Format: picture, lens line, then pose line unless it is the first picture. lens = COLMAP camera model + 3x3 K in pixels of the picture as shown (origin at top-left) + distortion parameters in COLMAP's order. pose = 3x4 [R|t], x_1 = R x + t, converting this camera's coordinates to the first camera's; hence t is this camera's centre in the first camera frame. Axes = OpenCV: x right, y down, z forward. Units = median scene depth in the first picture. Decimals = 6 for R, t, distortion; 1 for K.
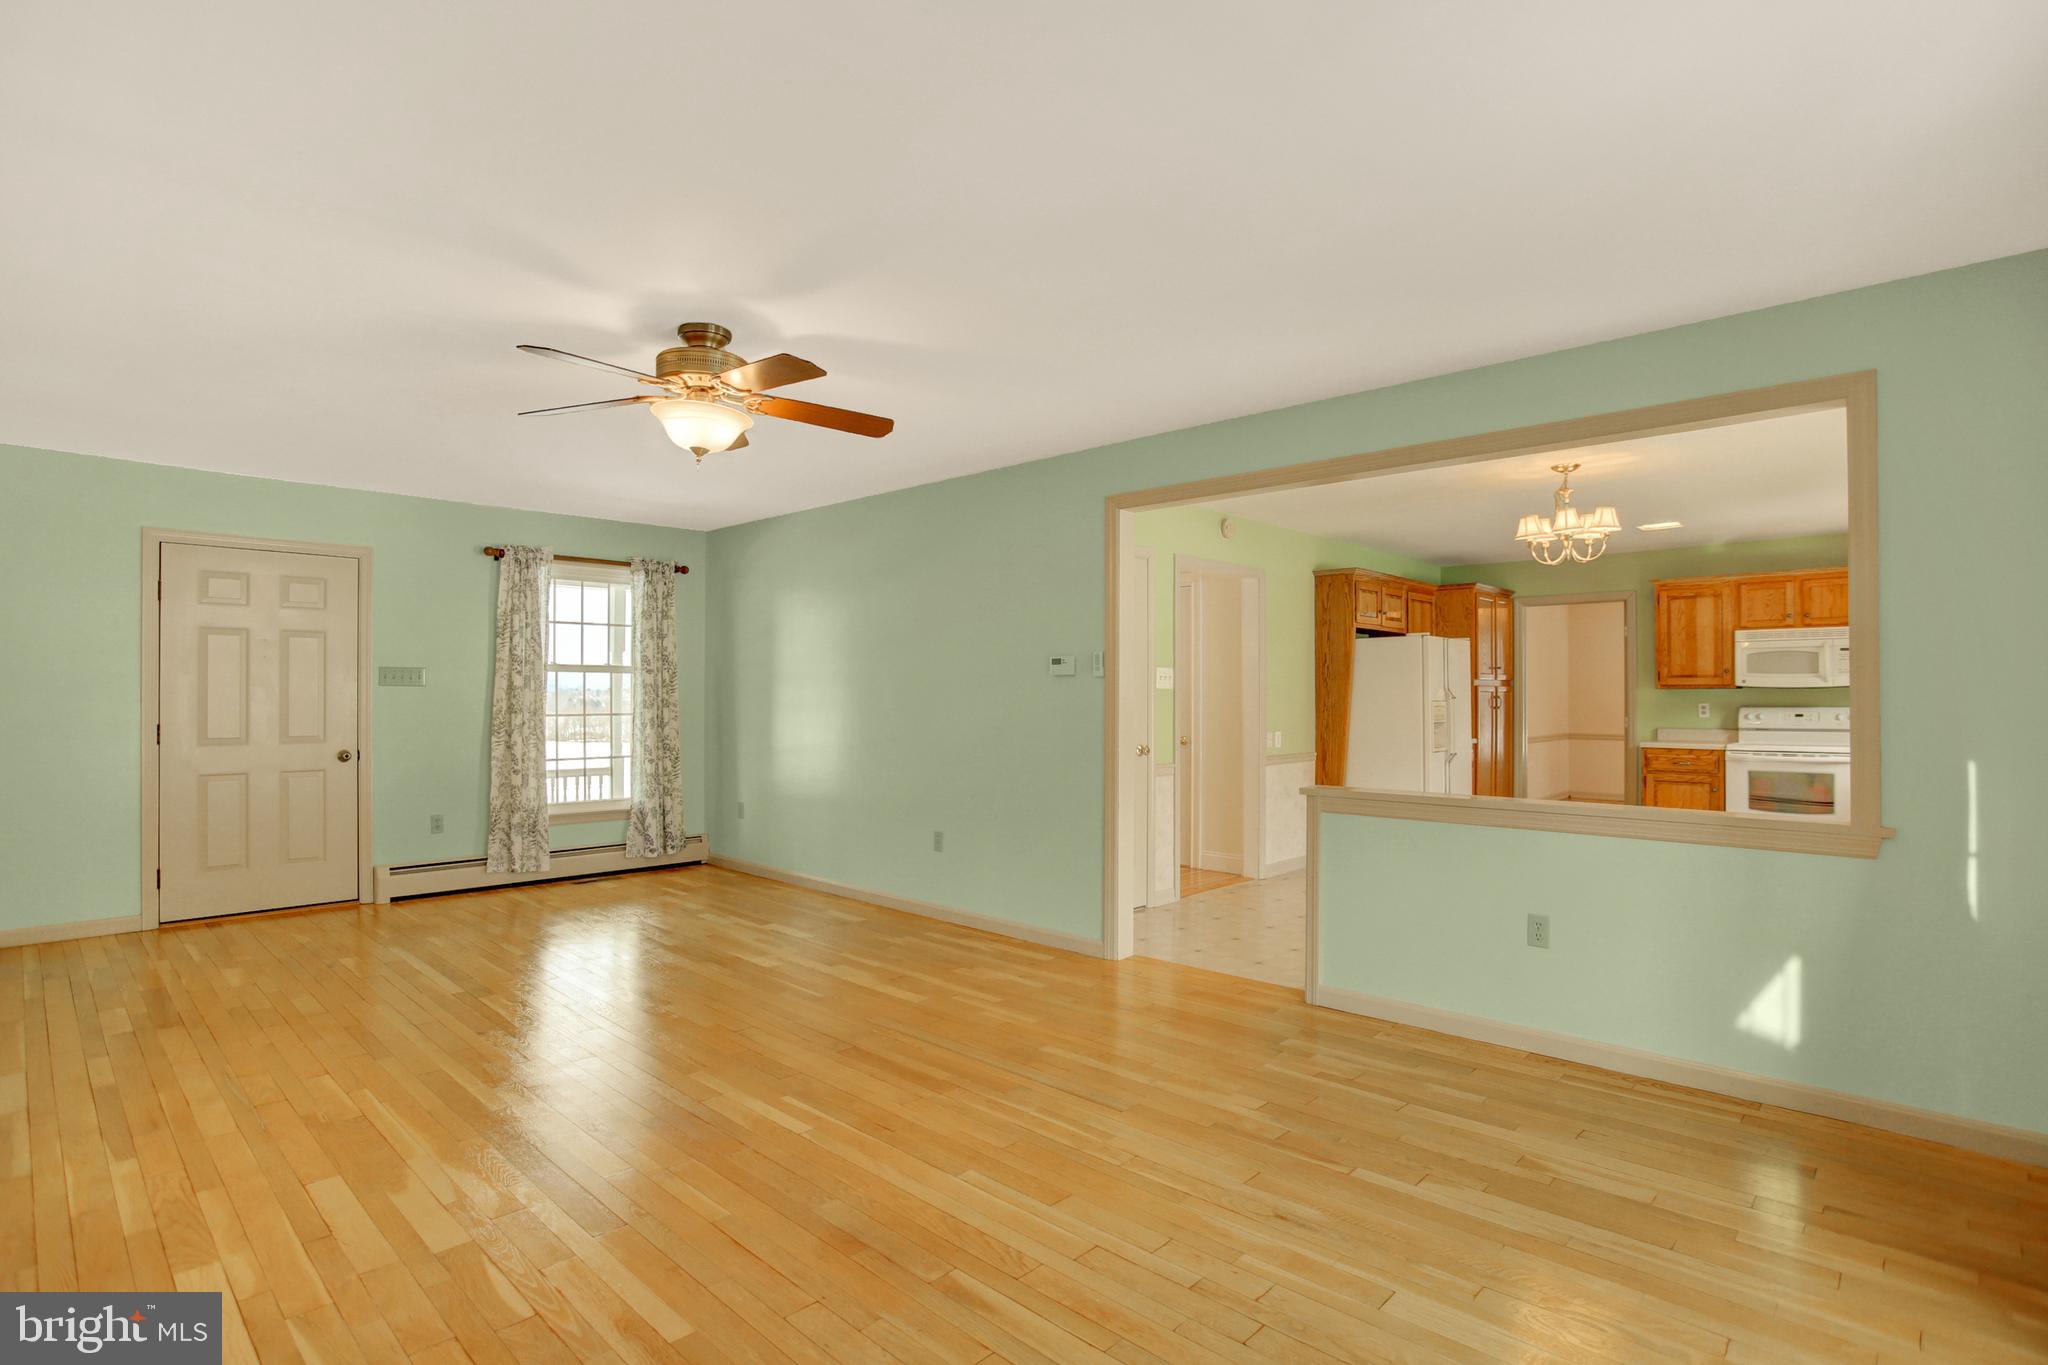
lens RADIAL K [[1003.6, 0, 1004.4], [0, 1003.6, 693.8], [0, 0, 1]] dist [-0.062965, 0.038655]
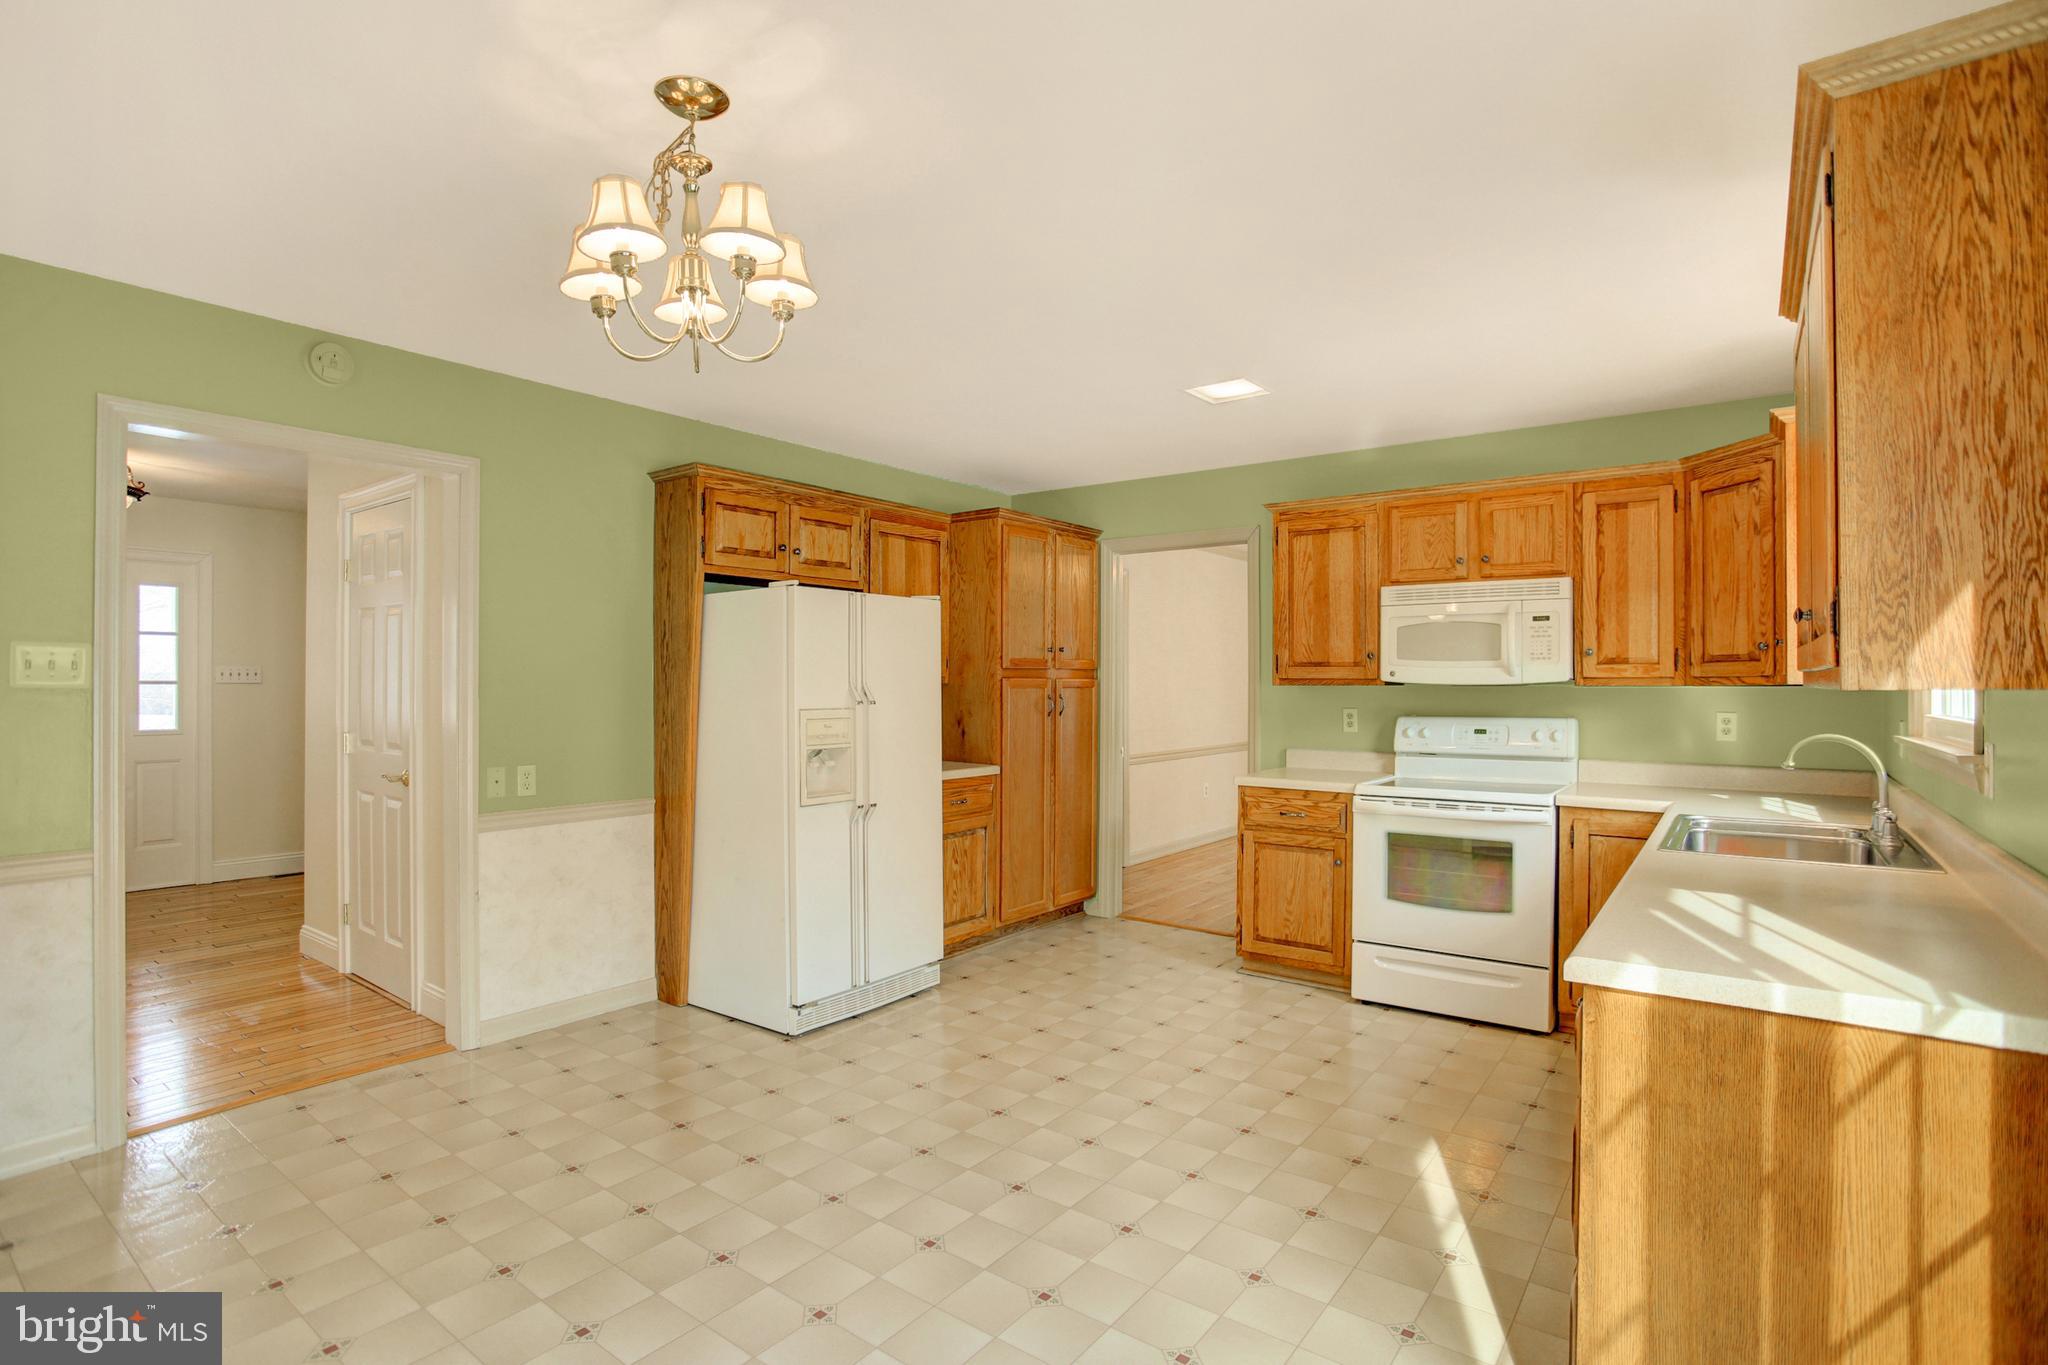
lens RADIAL K [[1003.6, 0, 1004.4], [0, 1003.6, 693.8], [0, 0, 1]] dist [-0.062965, 0.038655]
pose [[0.992076, 0.000193, 0.125643, 0.449046], [-0.002018, 0.999894, 0.014399, -0.008756], [-0.125627, -0.014539, 0.991971, 0.439886]]
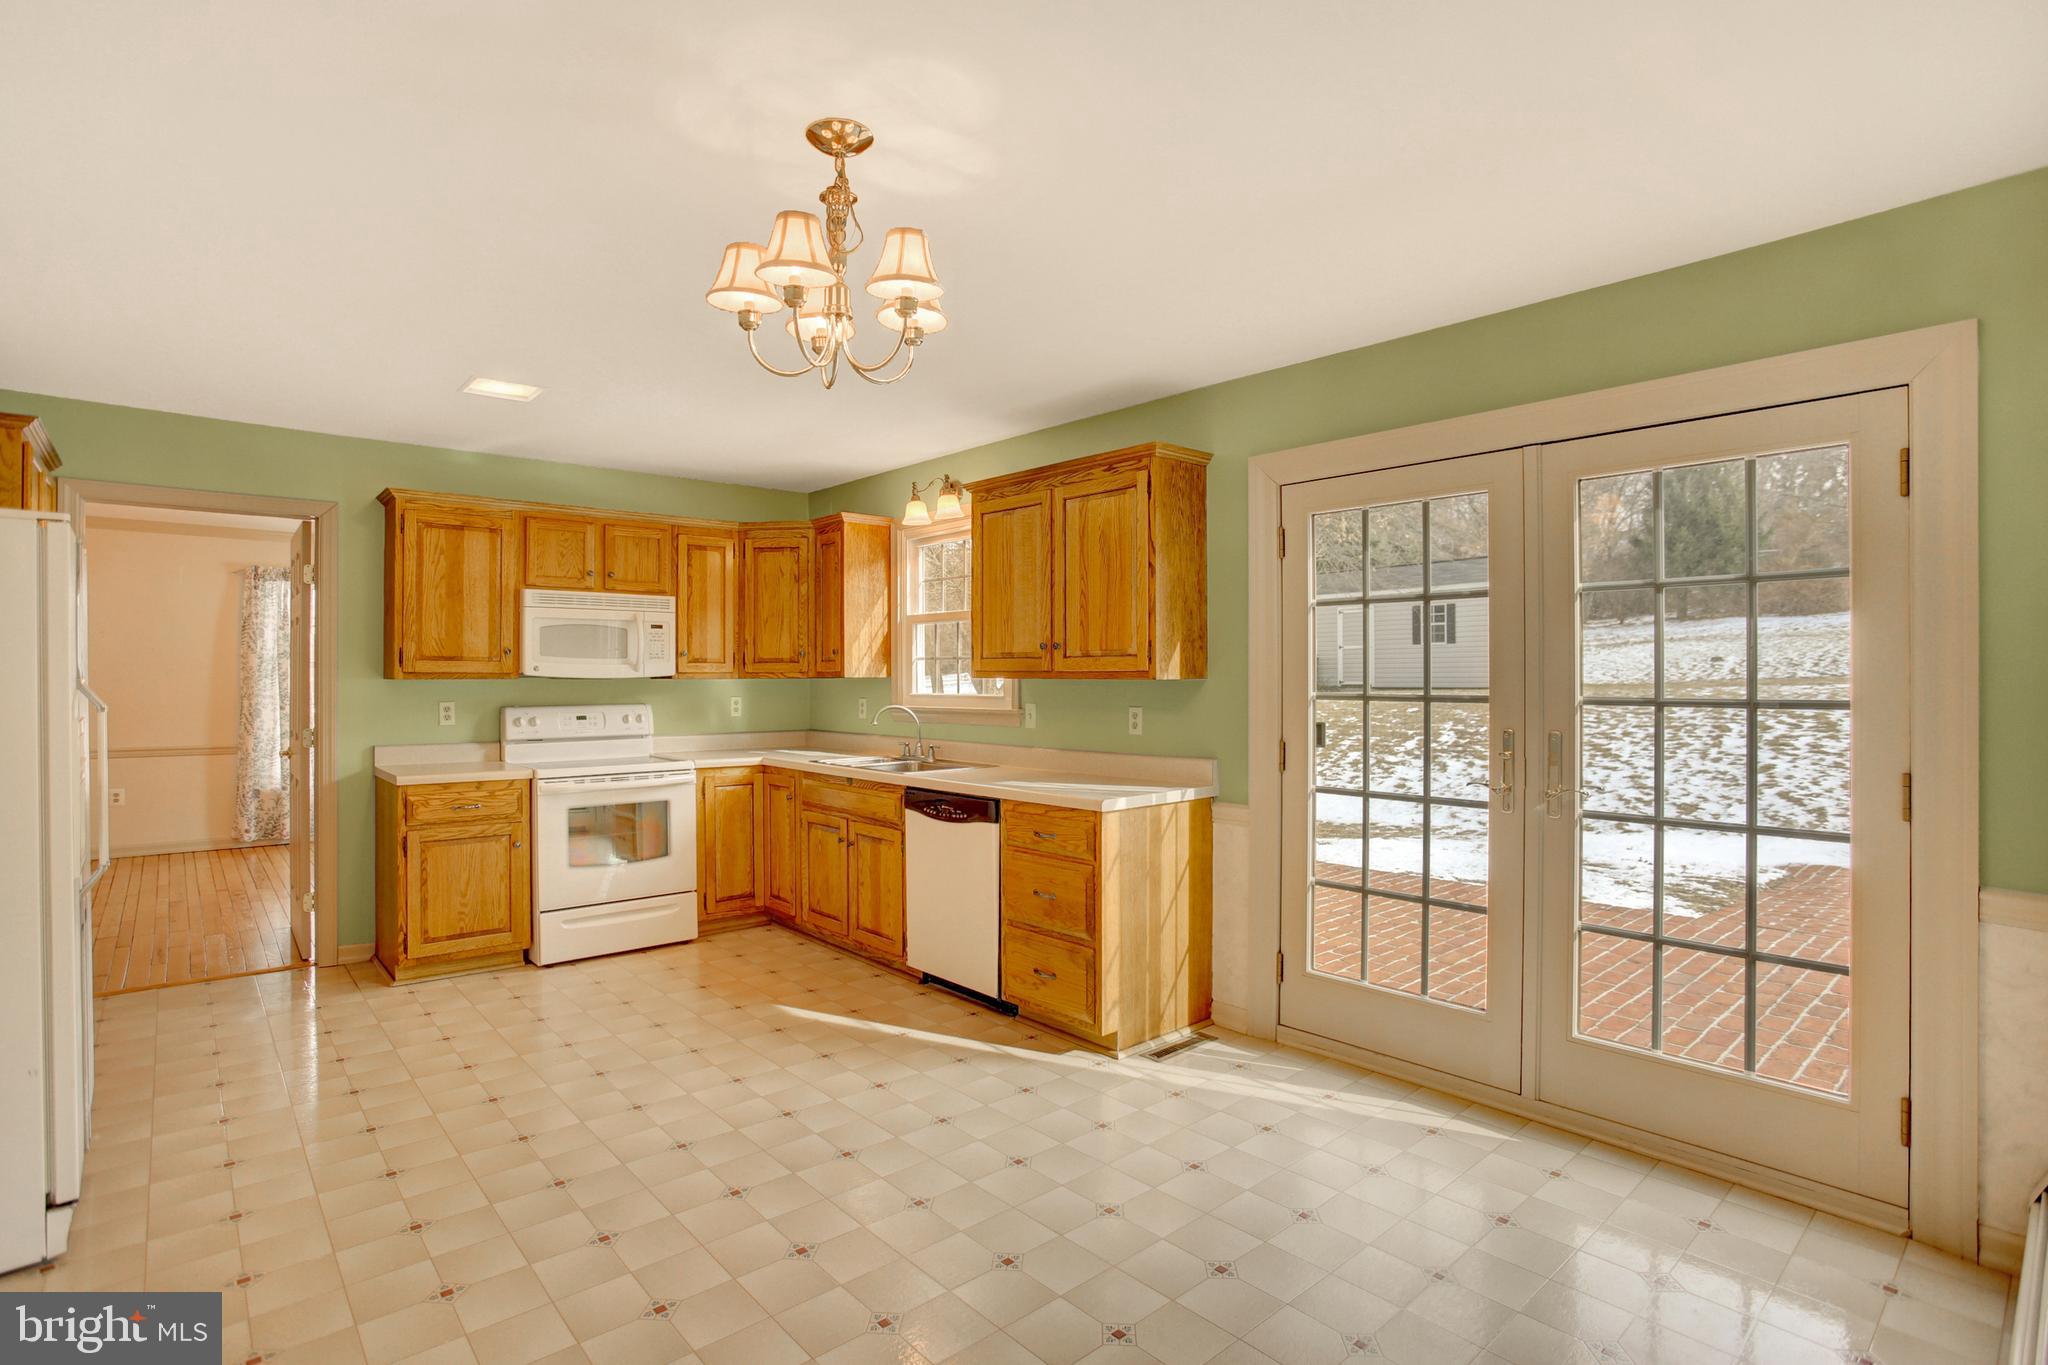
lens RADIAL K [[988.8, 0, 1048.9], [0, 988.8, 674.7], [0, 0, 1]] dist [-0.107162, 0.035760]
pose [[0.055272, 0.003399, 0.998466, 0.140816], [-0.003399, 0.999989, -0.003216, -0.007615], [-0.998466, -0.003216, 0.055283, 0.625442]]
